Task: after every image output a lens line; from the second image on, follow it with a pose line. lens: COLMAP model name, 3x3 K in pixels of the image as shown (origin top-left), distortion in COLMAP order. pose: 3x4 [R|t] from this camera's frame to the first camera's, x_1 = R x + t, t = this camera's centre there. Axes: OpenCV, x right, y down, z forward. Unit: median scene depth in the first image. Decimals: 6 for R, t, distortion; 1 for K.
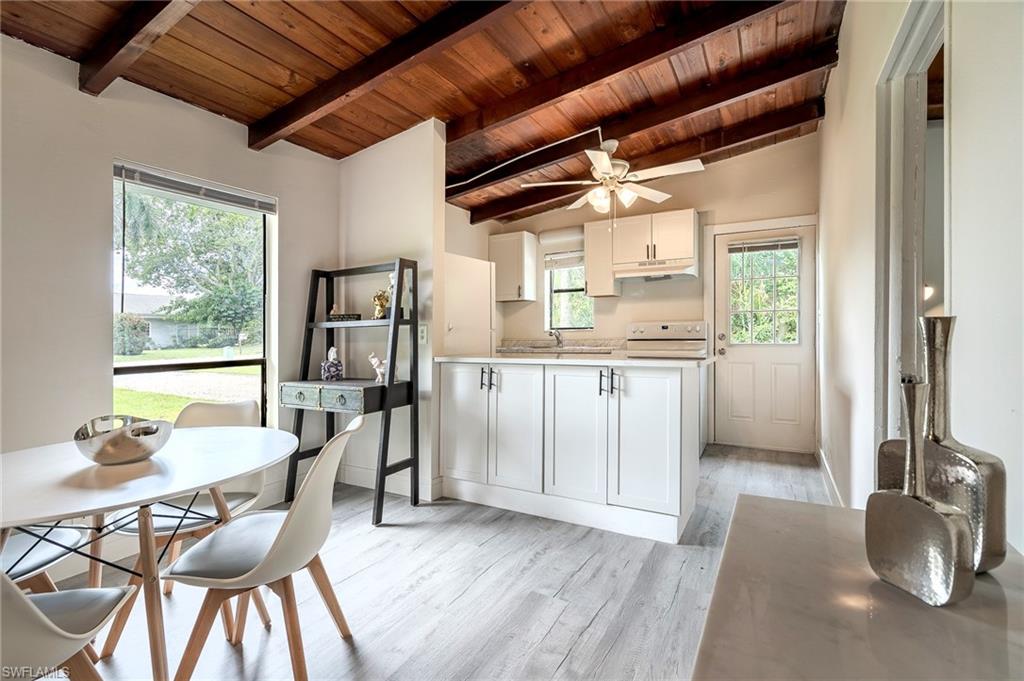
lens RADIAL K [[464.9, 0, 512.1], [0, 464.9, 346.8], [0, 0, 1]] dist [0.002885, -0.000003]
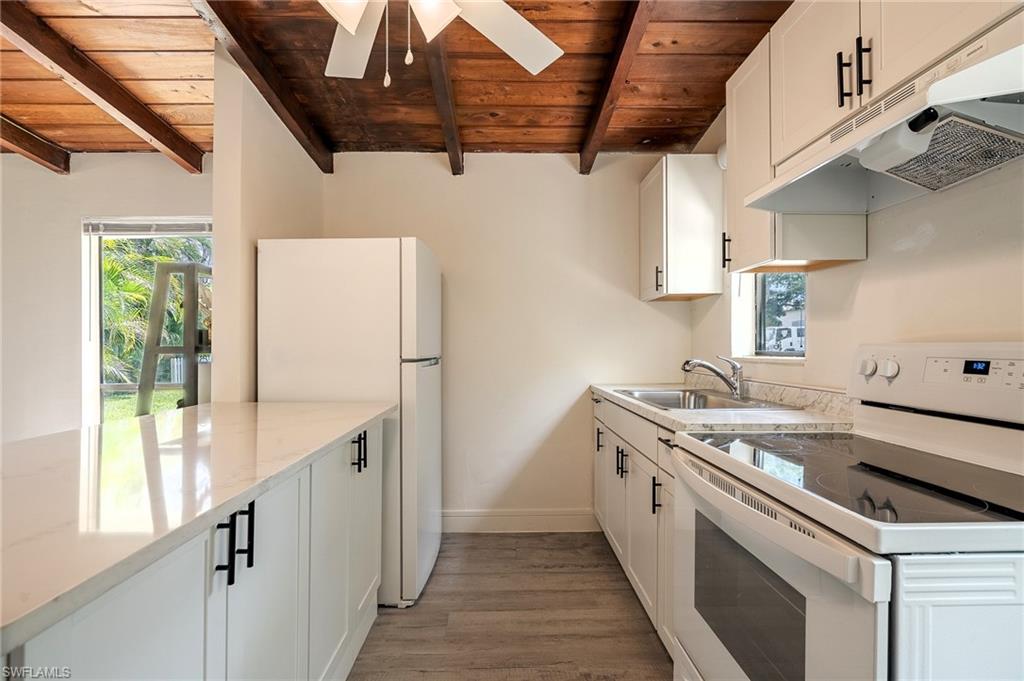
lens RADIAL K [[464.9, 0, 512.1], [0, 464.9, 346.8], [0, 0, 1]] dist [0.002885, -0.000003]
pose [[0.502194, -0.001892, -0.864753, 0.509499], [-0.046088, 0.998518, -0.028950, -0.042274], [0.863526, 0.054394, 0.501363, 0.846504]]
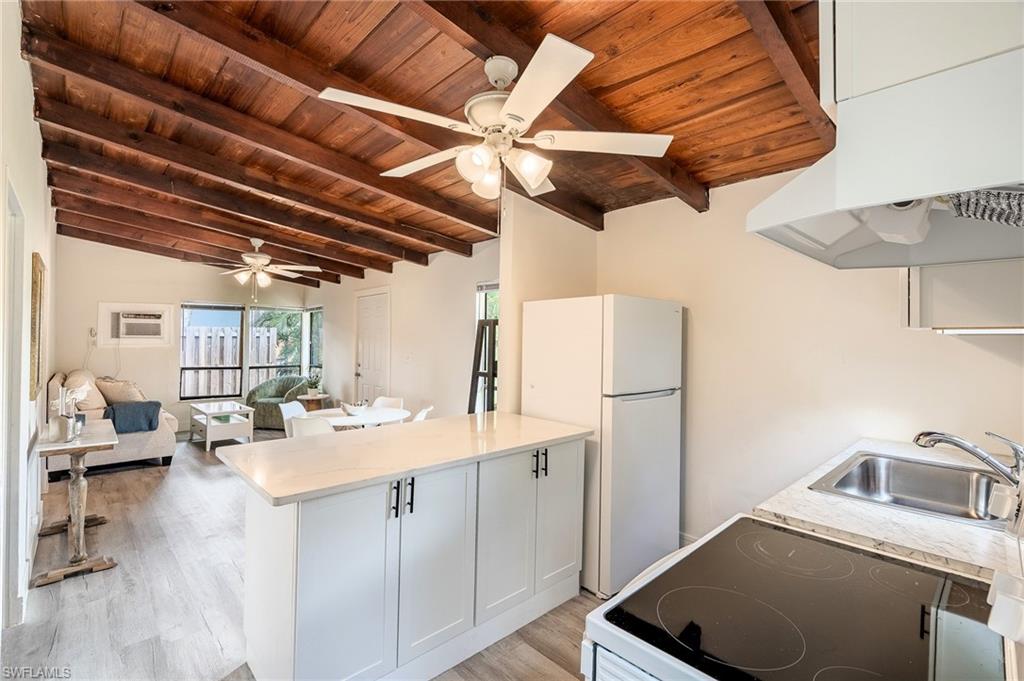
lens RADIAL K [[467.8, 0, 512.1], [0, 467.8, 334.0], [0, 0, 1]] dist [-0.000087, -0.000287]
pose [[-0.307017, -0.014254, -0.951597, 0.659548], [-0.068338, 0.997637, 0.007105, -0.123066], [0.949247, 0.067211, -0.307266, 1.096604]]
